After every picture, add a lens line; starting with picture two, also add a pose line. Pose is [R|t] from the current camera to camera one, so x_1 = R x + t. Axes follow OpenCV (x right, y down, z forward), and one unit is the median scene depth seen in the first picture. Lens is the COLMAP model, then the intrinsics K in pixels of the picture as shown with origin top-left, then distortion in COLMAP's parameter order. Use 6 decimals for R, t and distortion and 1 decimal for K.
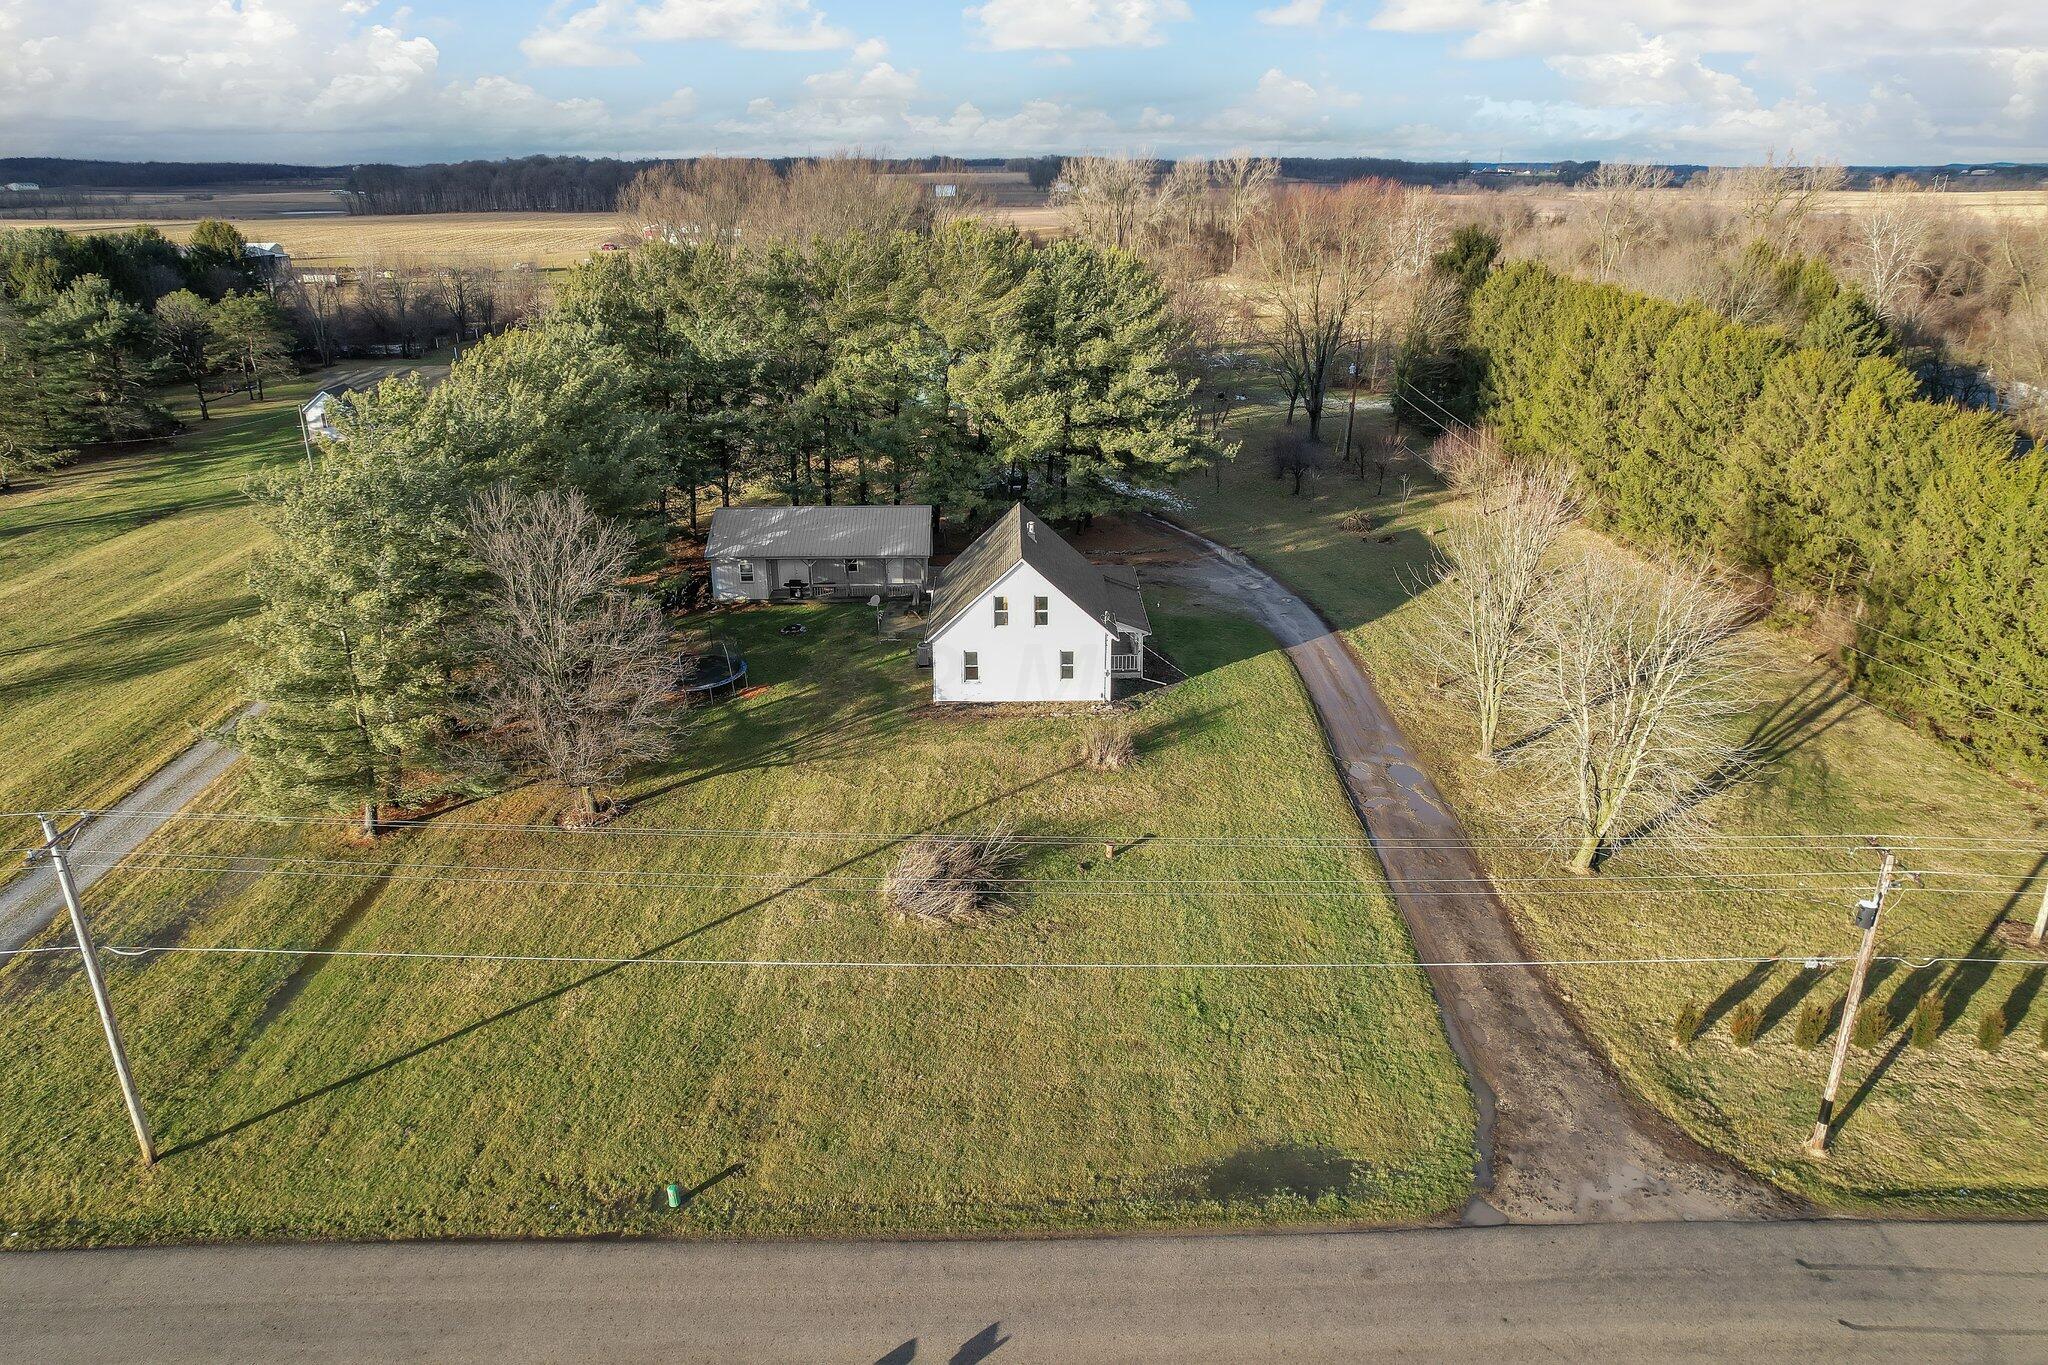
lens RADIAL K [[1315.5, 0, 1023.1], [0, 1315.5, 668.9], [0, 0, 1]] dist [-0.067777, 0.055005]
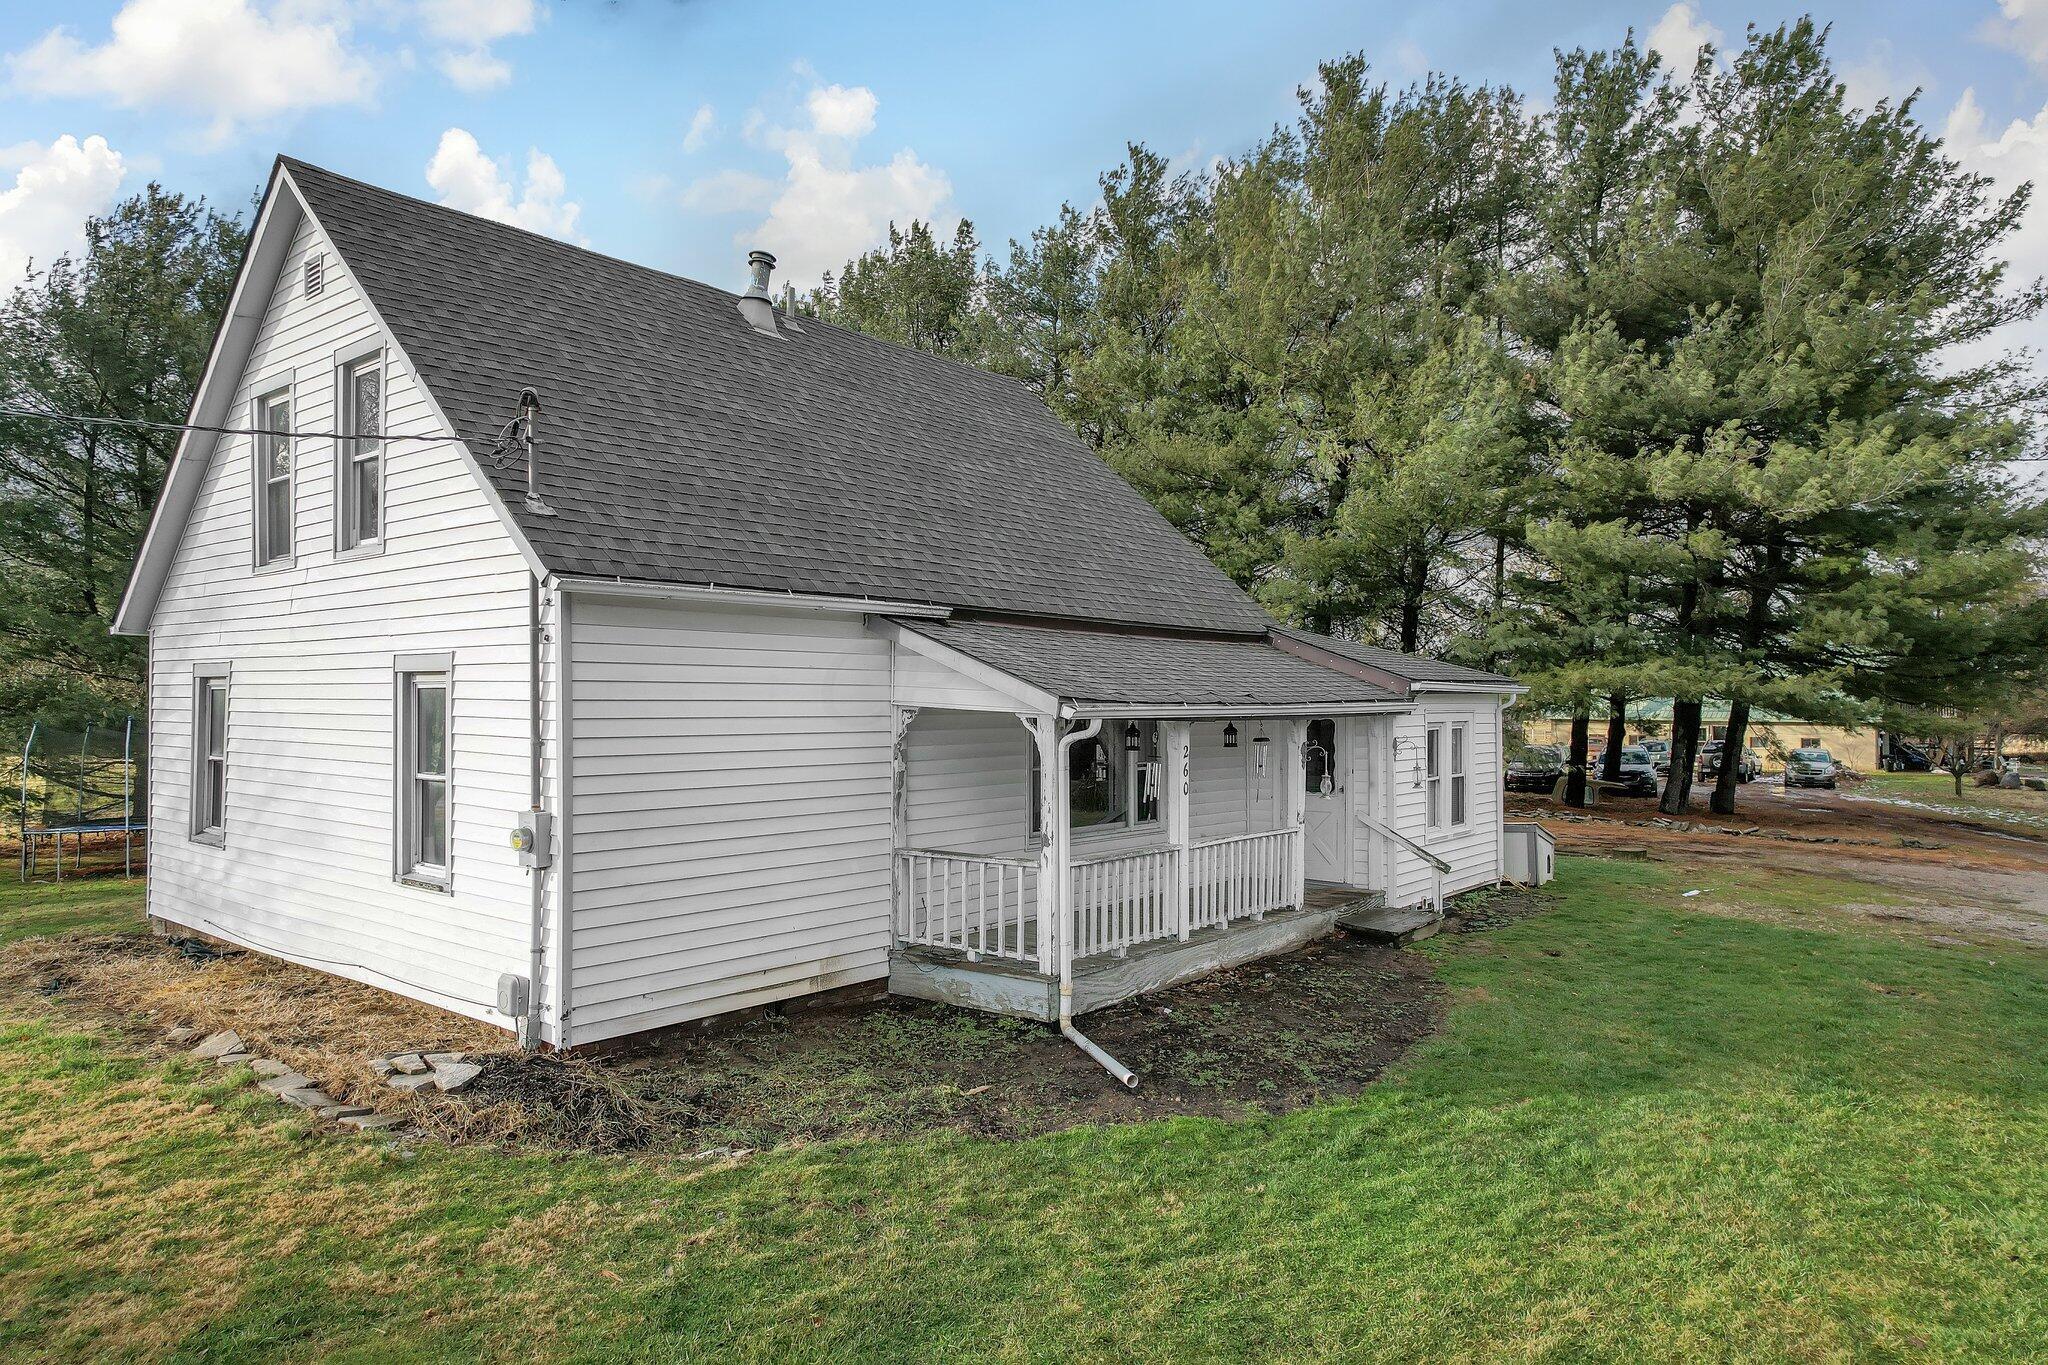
lens RADIAL K [[1315.5, 0, 1019.0], [0, 1315.5, 682.7], [0, 0, 1]] dist [-0.067777, 0.055005]
pose [[0.771092, 0.001141, -0.636723, 0.199023], [-0.239484, 0.927089, -0.288362, 0.015632], [0.589970, 0.374838, 0.715145, 0.931125]]
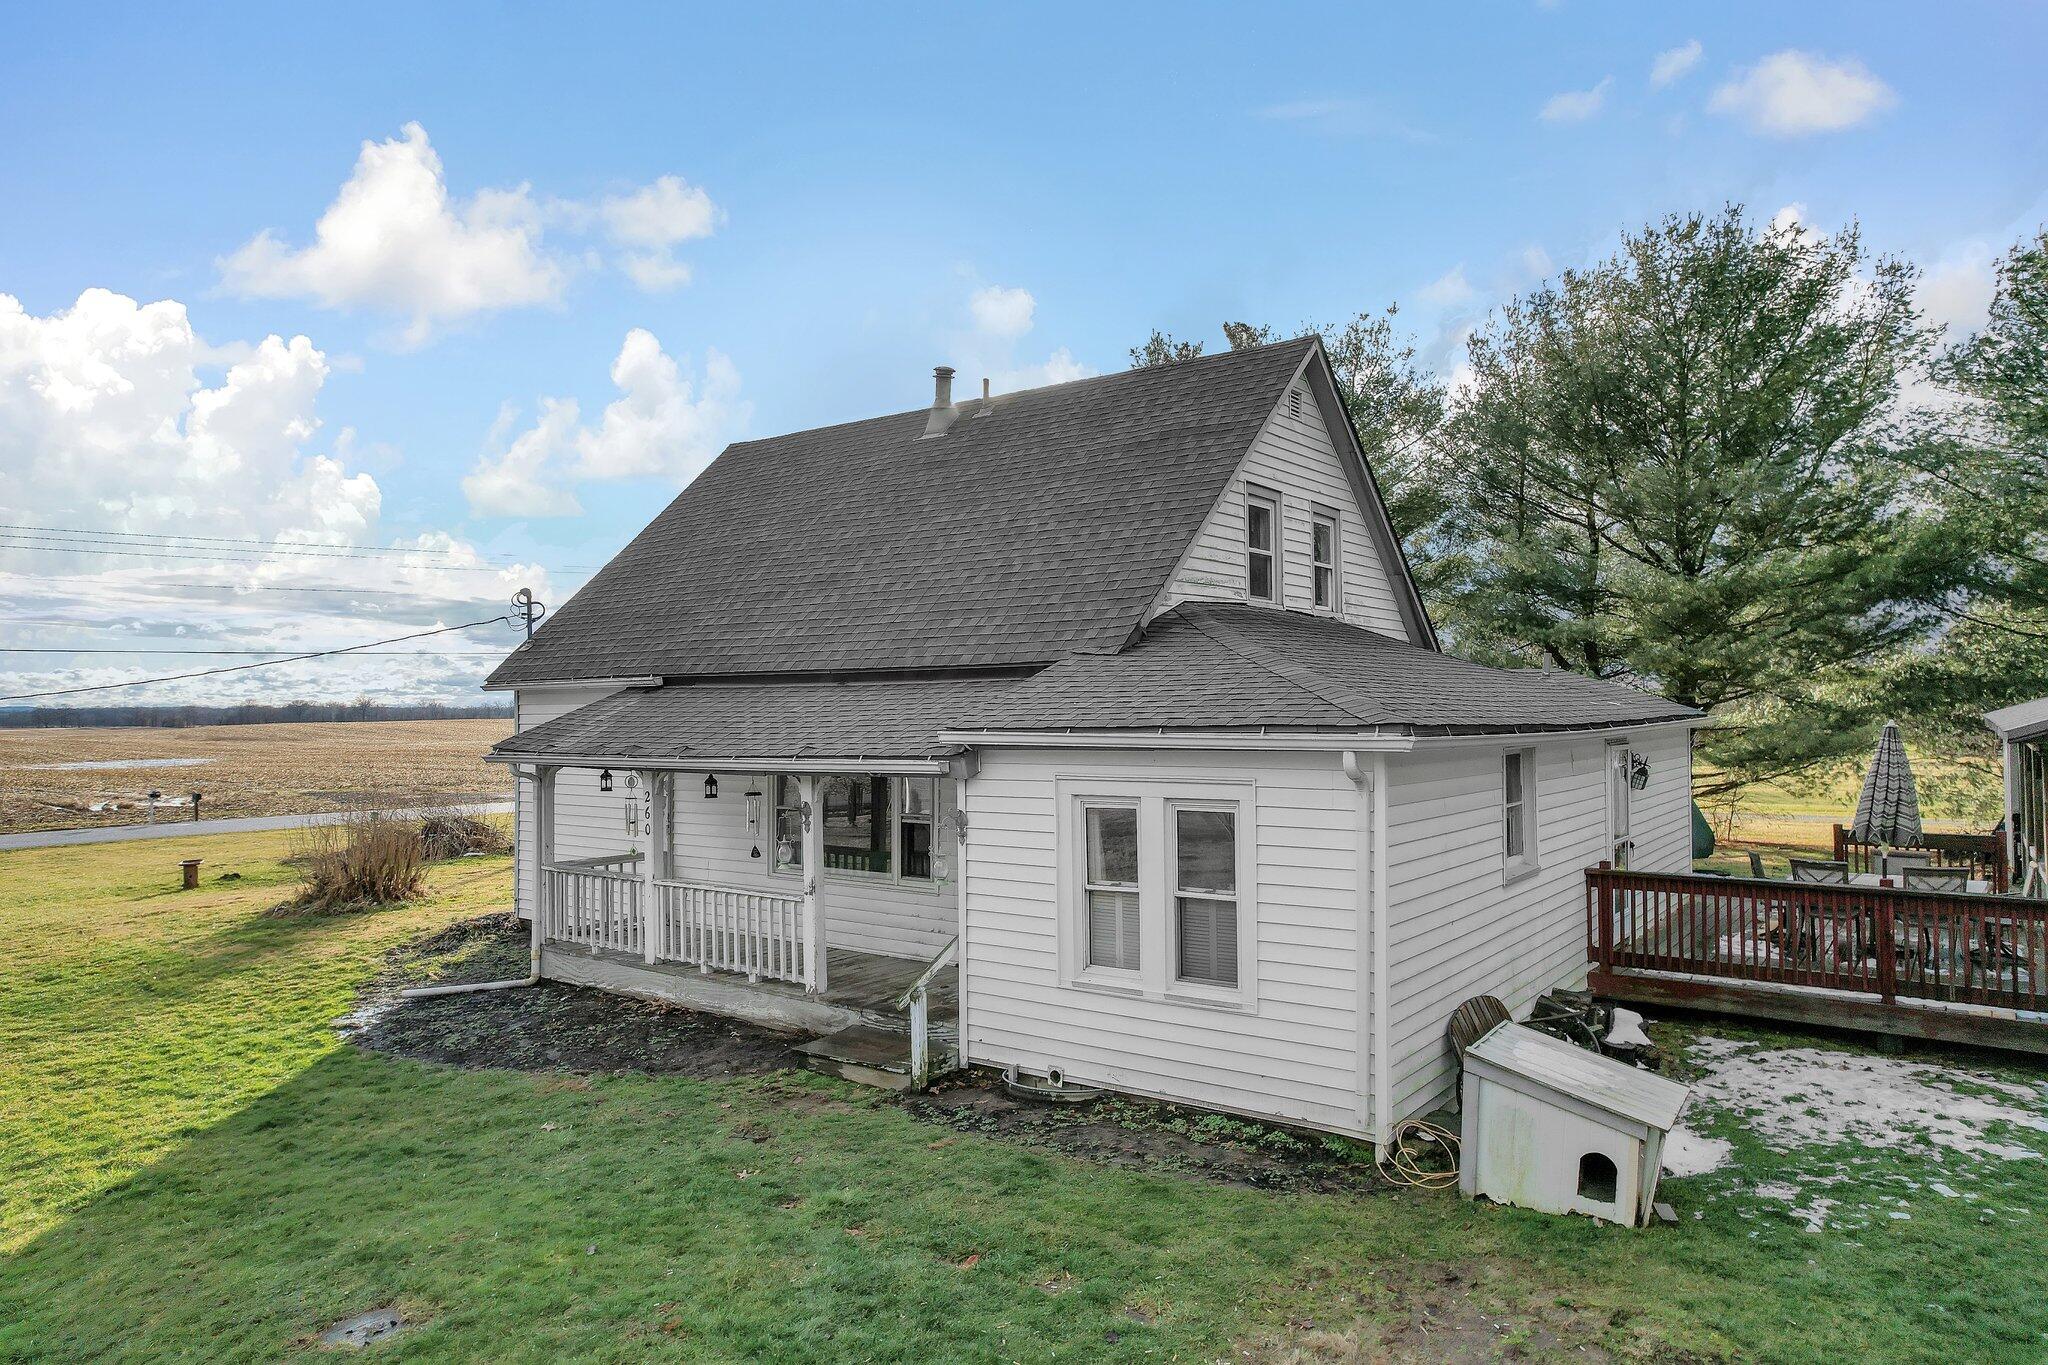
lens RADIAL K [[1315.5, 0, 1019.8], [0, 1315.5, 677.3], [0, 0, 1]] dist [-0.067777, 0.055005]
pose [[-0.608745, -0.005180, -0.793349, 0.230625], [-0.275112, 0.939310, 0.204964, -0.117691], [0.744139, 0.343030, -0.573225, 1.253262]]
